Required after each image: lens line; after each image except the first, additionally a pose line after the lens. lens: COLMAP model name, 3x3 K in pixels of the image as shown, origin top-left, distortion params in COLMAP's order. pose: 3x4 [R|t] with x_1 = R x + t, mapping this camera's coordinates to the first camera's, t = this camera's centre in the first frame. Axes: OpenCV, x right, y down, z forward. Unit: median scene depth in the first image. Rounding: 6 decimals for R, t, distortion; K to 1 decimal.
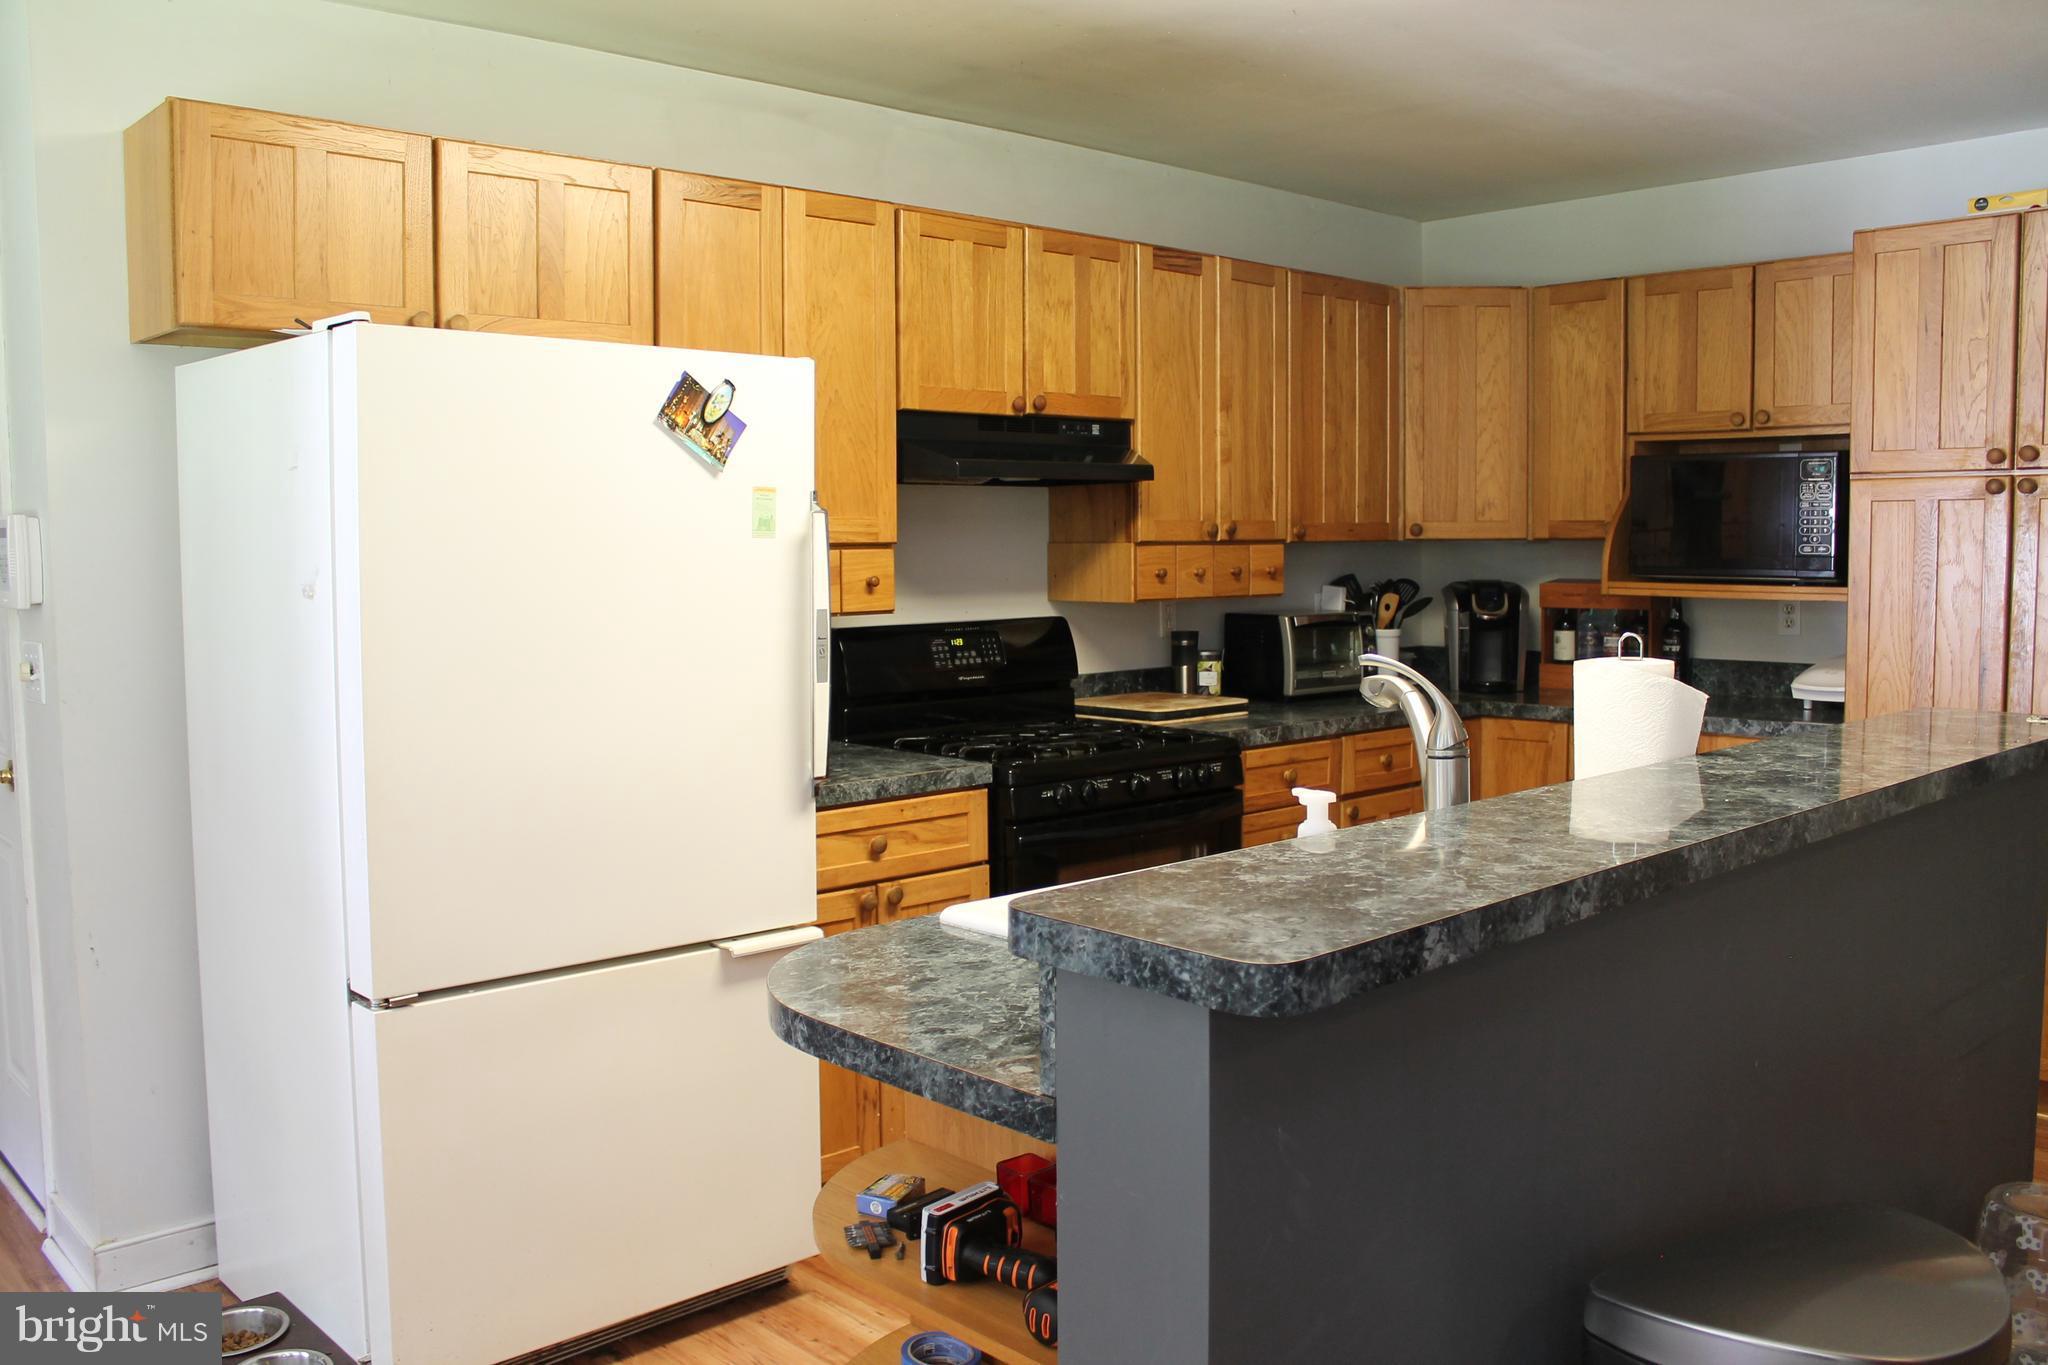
lens RADIAL K [[1731.9, 0, 996.5], [0, 1731.9, 716.6], [0, 0, 1]] dist [-0.166874, 0.125781]
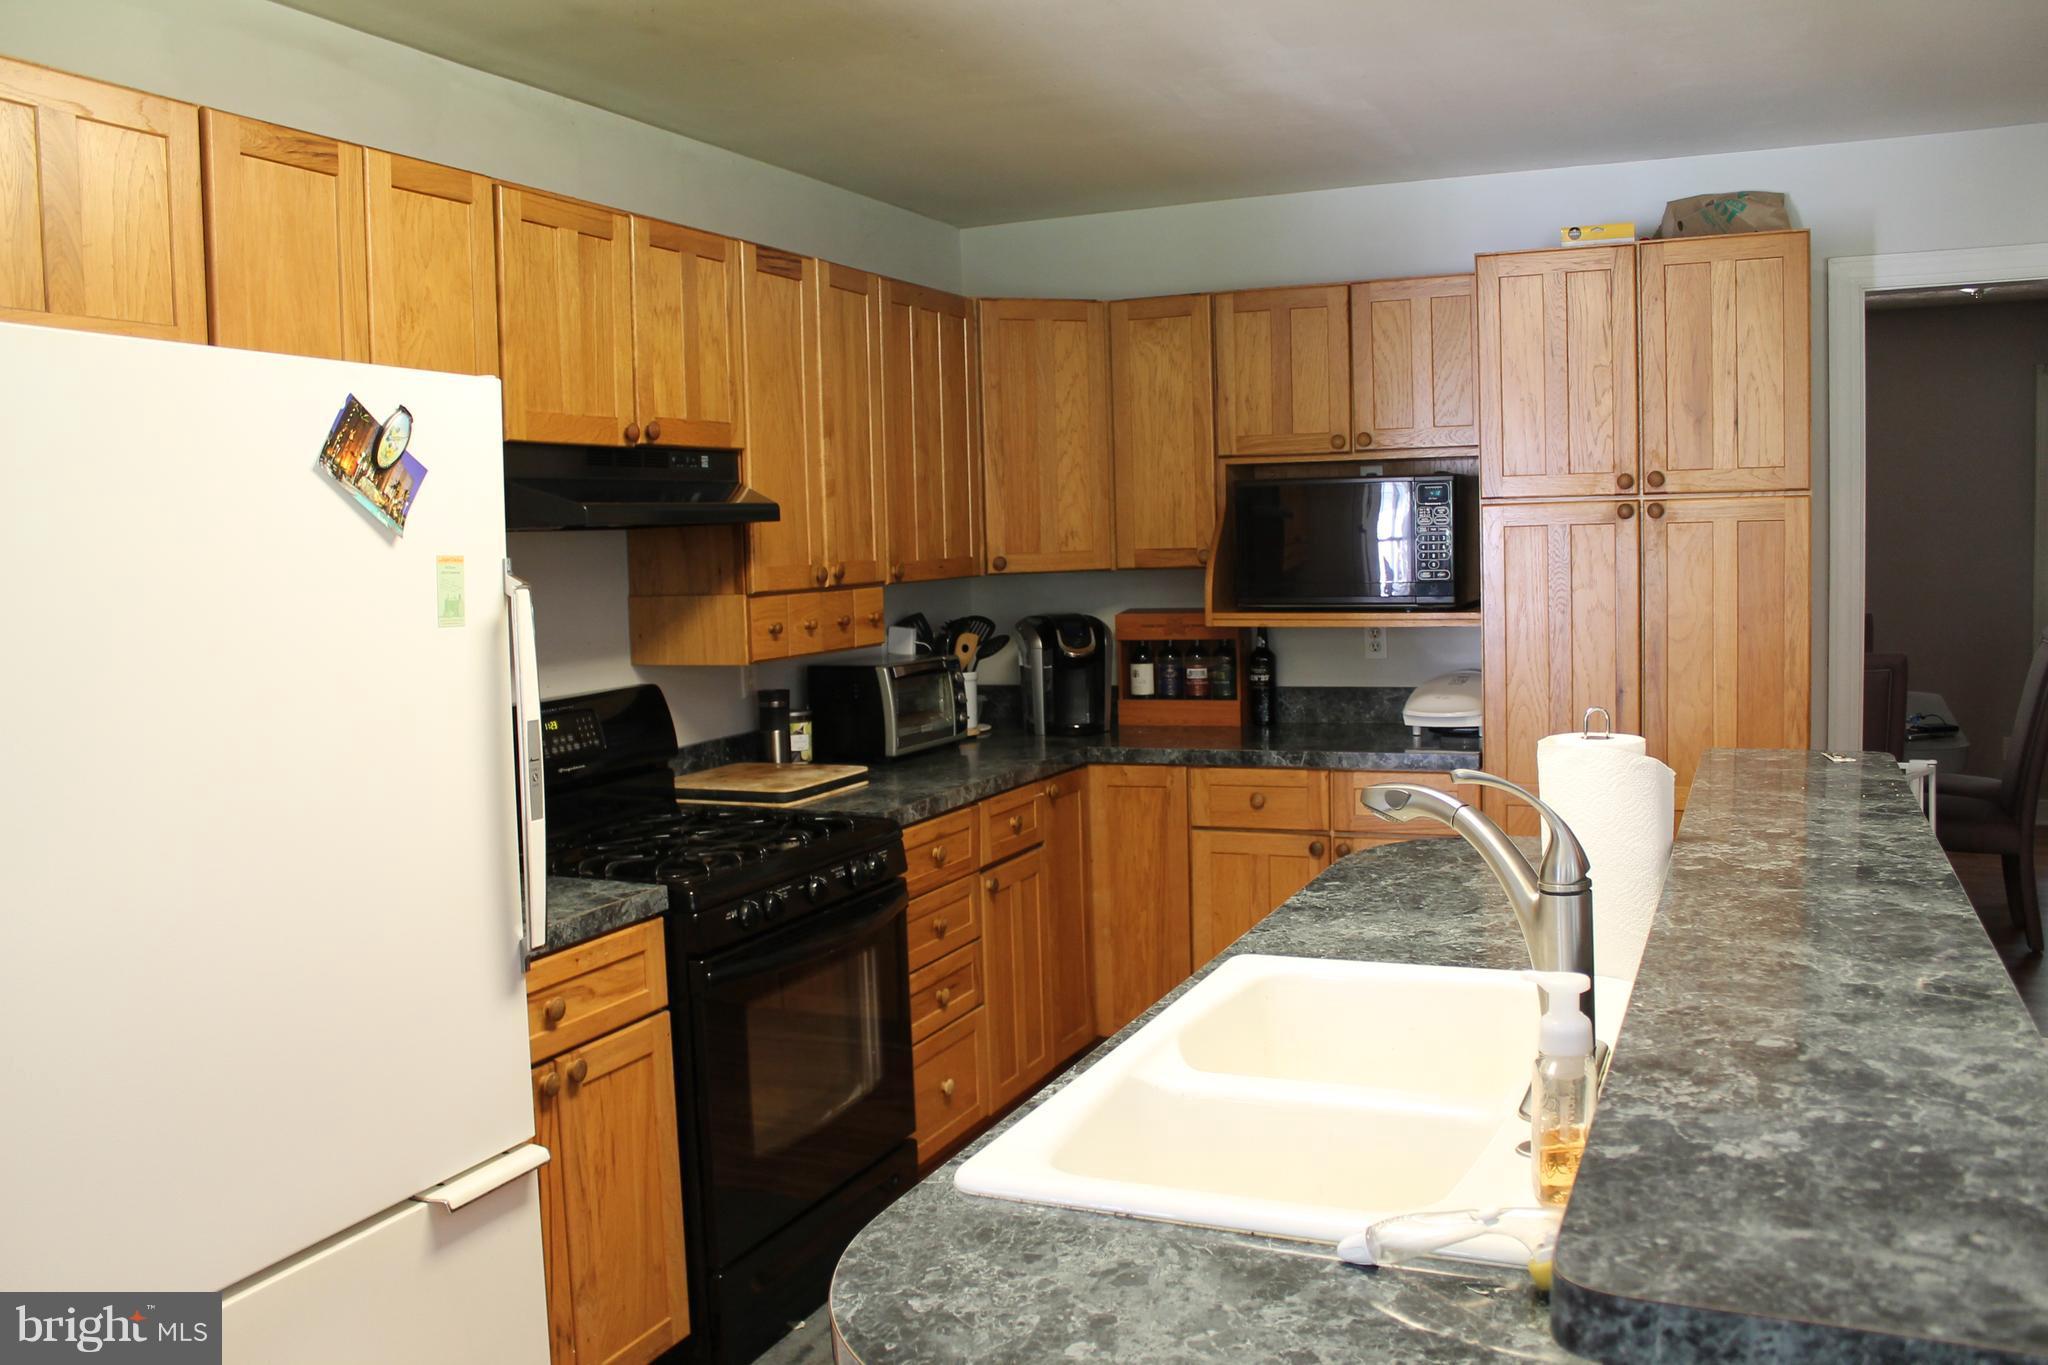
lens RADIAL K [[1731.9, 0, 1029.6], [0, 1731.9, 716.2], [0, 0, 1]] dist [-0.166874, 0.125781]
pose [[0.914175, -0.059342, 0.400952, -0.144192], [0.062026, 0.998055, 0.006294, -0.040131], [-0.400546, 0.019115, 0.916077, 0.183238]]
